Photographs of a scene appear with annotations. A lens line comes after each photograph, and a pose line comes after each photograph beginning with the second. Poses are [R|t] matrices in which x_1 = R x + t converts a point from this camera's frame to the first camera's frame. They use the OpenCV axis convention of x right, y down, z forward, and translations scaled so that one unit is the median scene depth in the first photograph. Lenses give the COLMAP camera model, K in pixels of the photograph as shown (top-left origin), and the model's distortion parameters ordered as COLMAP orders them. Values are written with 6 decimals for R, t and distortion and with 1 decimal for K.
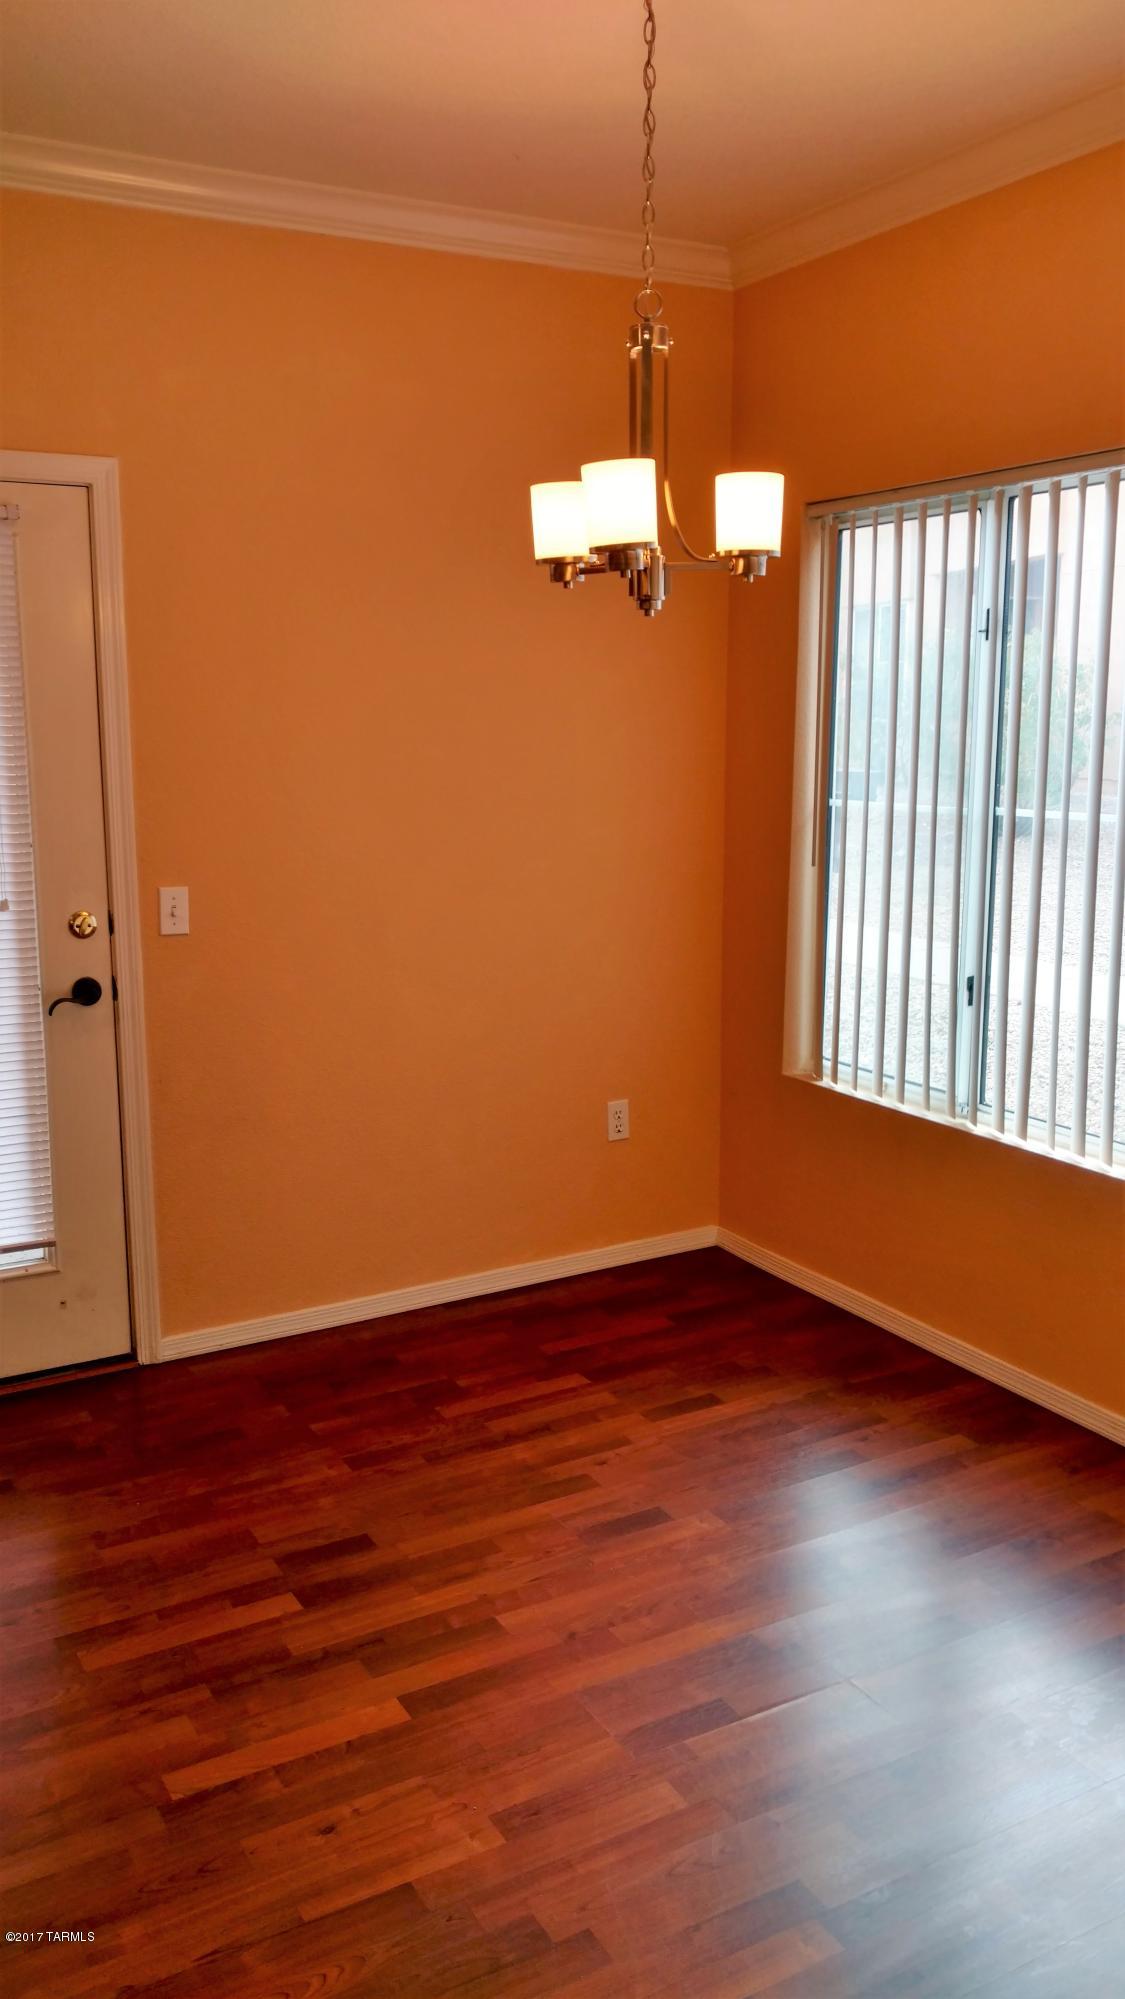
lens RADIAL K [[1587.3, 0, 550.3], [0, 1587.3, 990.3], [0, 0, 1]] dist [0.010176, -0.003665]
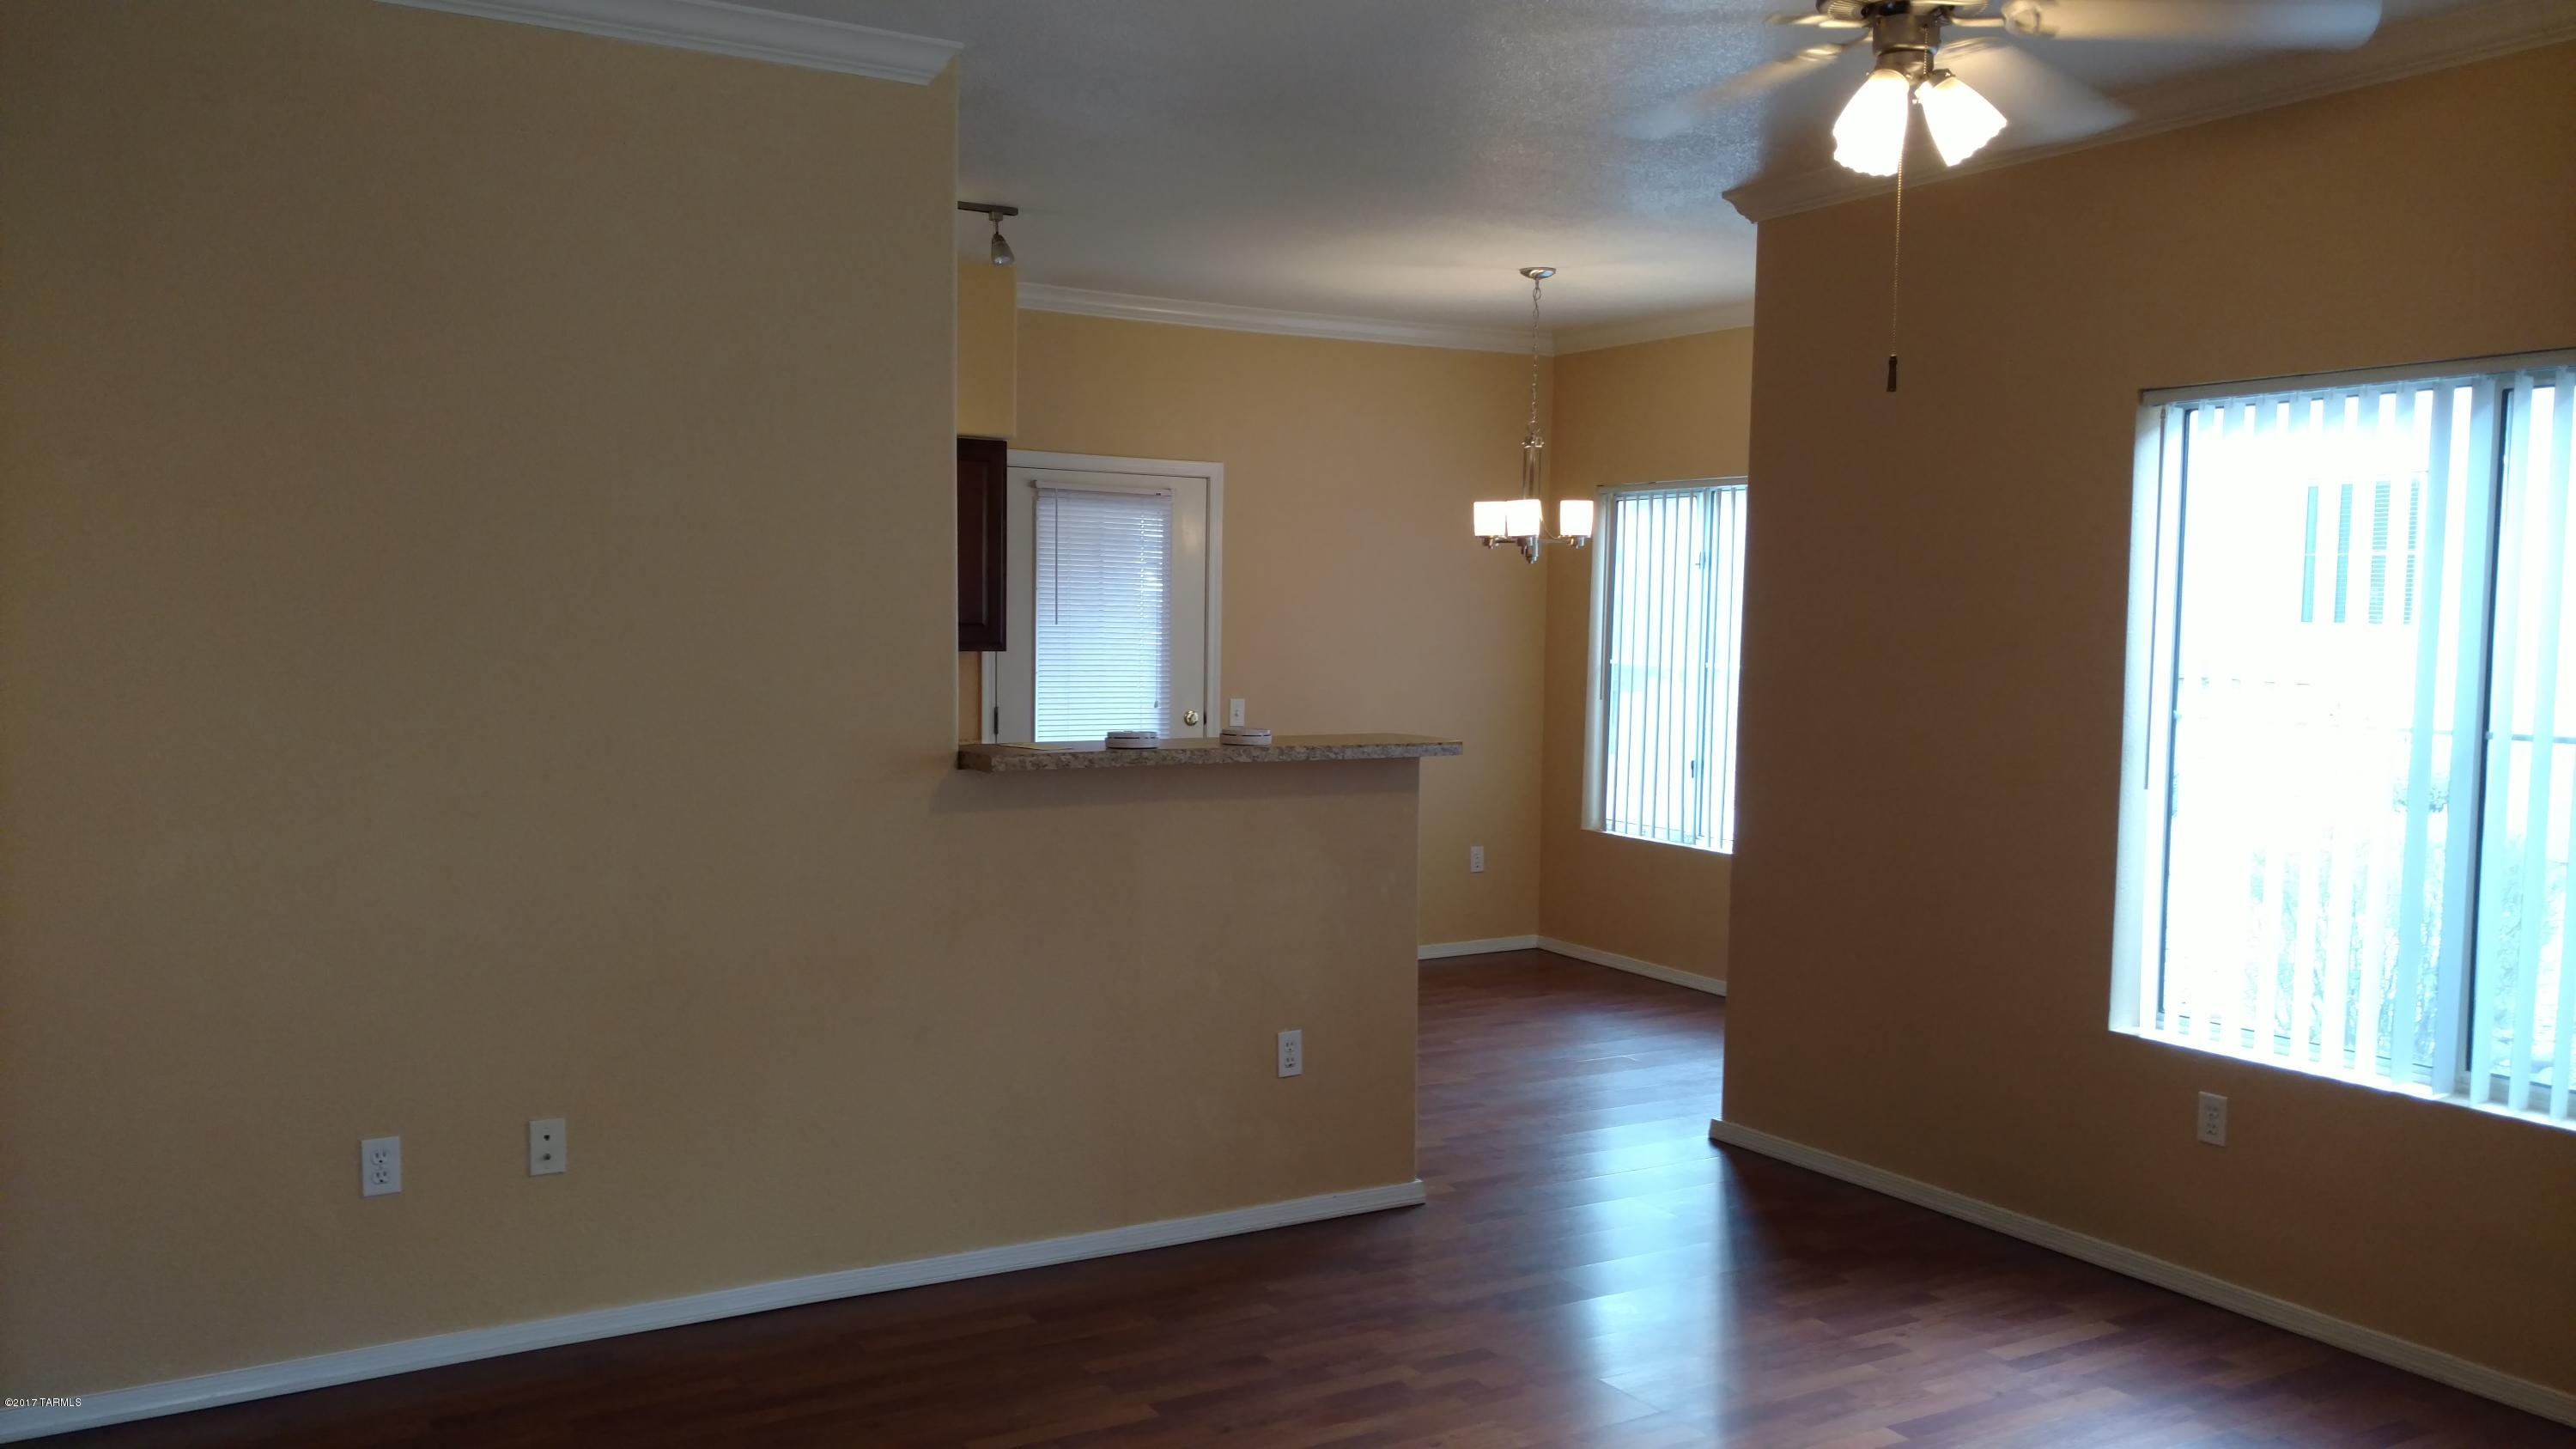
lens RADIAL K [[2045.7, 0, 1283.4], [0, 2045.7, 709.1], [0, 0, 1]] dist [0.010176, -0.003665]
pose [[0.999585, 0.019129, 0.021543, -0.229343], [-0.016553, 0.993348, -0.113952, 0.196557], [-0.023580, 0.113548, 0.993253, -1.205514]]
